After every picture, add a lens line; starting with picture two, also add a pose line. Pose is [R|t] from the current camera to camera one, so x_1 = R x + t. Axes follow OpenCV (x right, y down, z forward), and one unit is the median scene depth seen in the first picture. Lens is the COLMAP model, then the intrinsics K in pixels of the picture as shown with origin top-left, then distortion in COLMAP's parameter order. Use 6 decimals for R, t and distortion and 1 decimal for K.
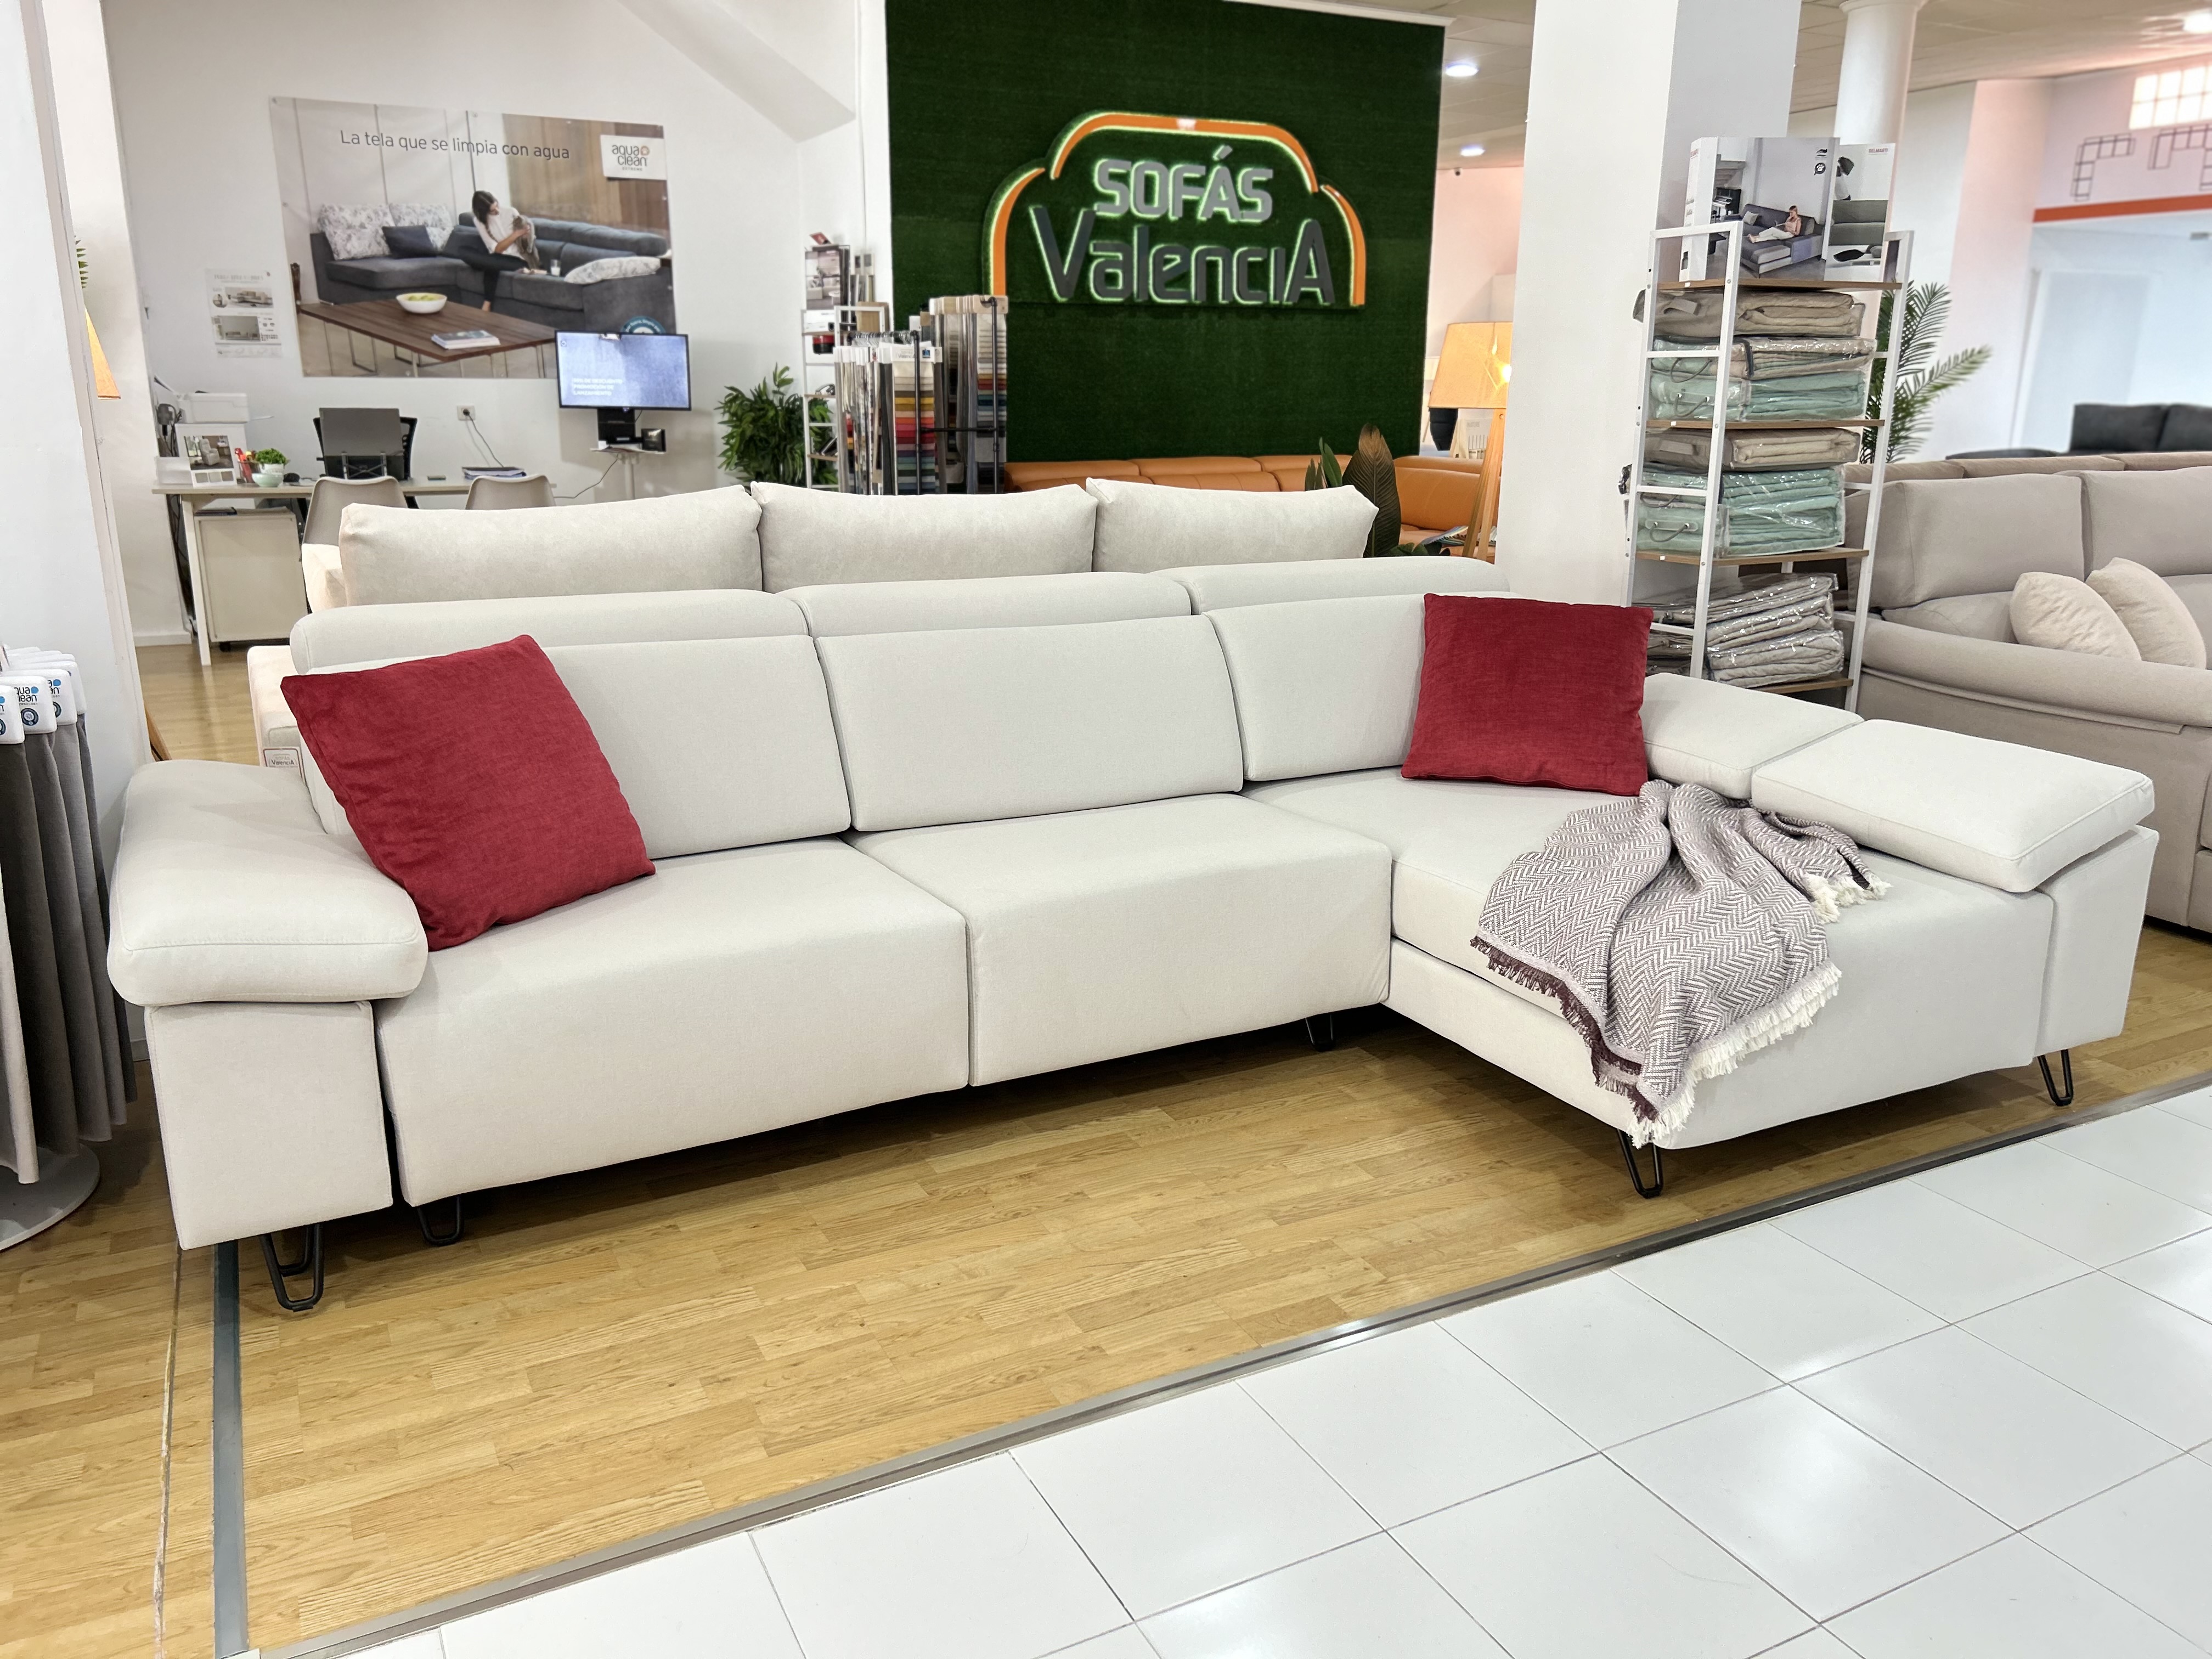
lens RADIAL K [[1684.8, 0, 1107.3], [0, 1684.8, 824.8], [0, 0, 1]] dist [0.043815, -0.039974]
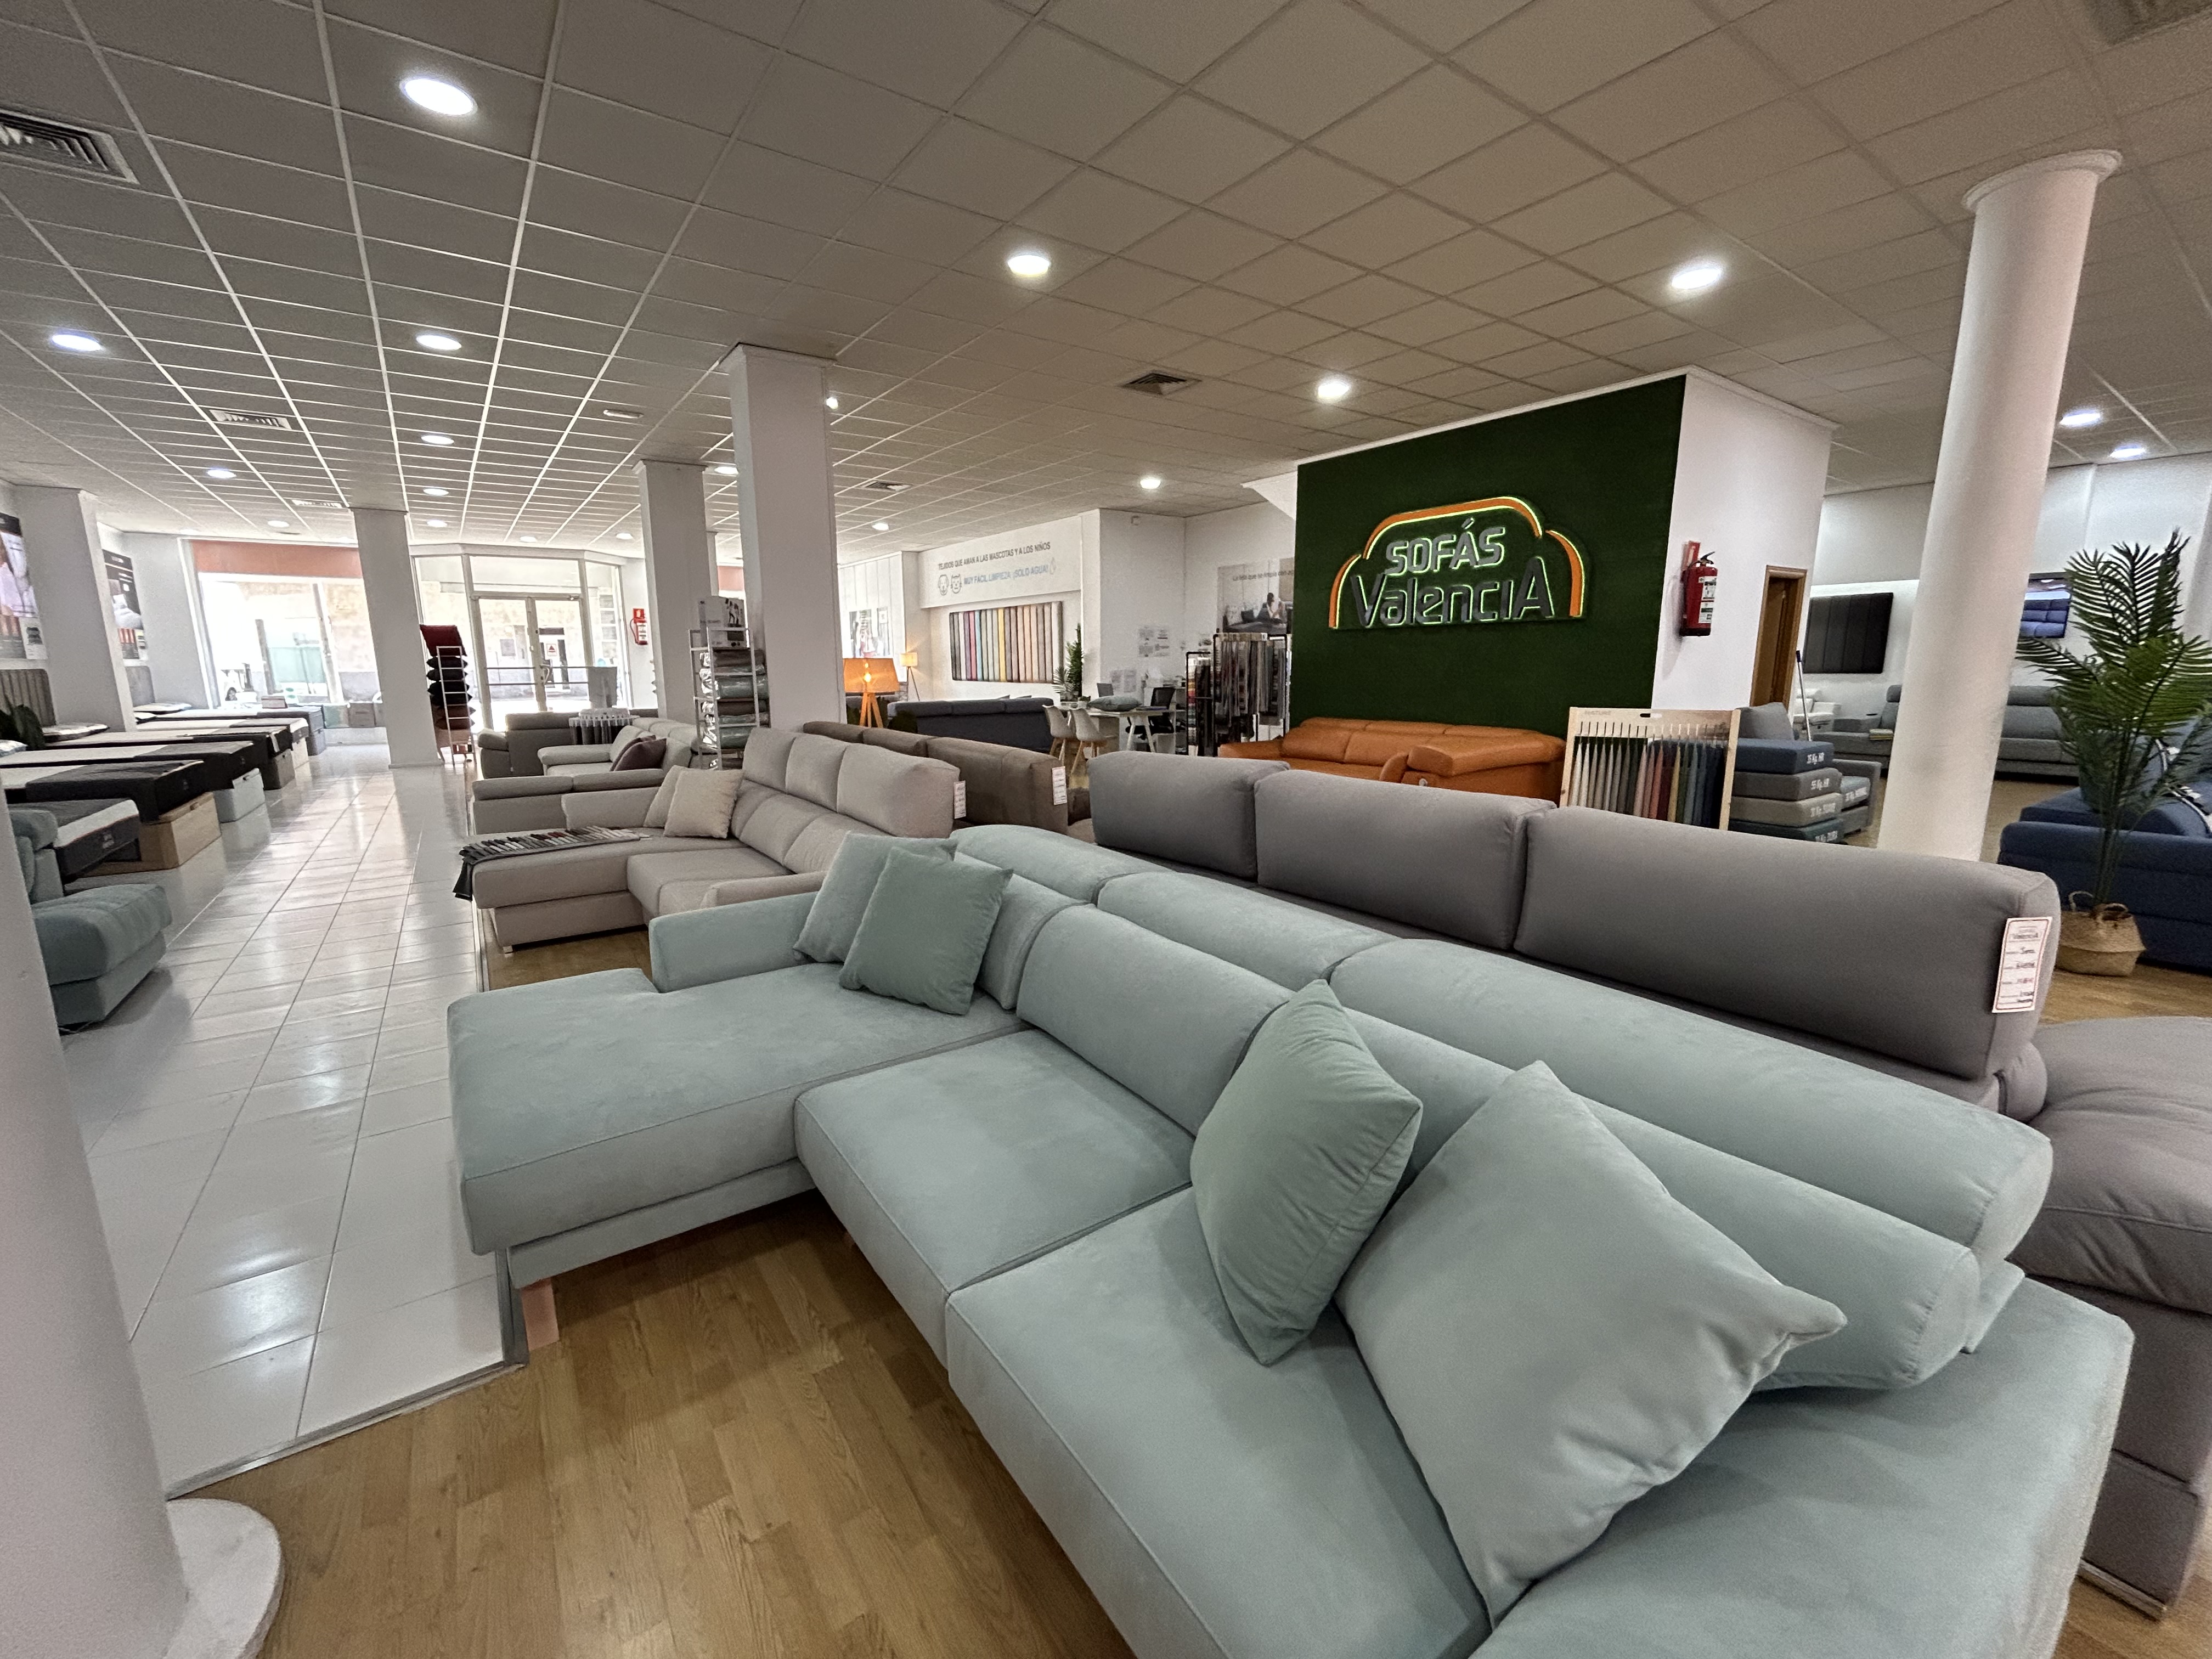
lens RADIAL K [[904.1, 0, 1108.1], [0, 904.1, 829.6], [0, 0, 1]] dist [-0.000489, -0.000253]
pose [[0.134256, 0.177526, -0.974915, 0.848370], [-0.244710, 0.959292, 0.140982, -0.174409], [0.960256, 0.219644, 0.172233, 0.621728]]
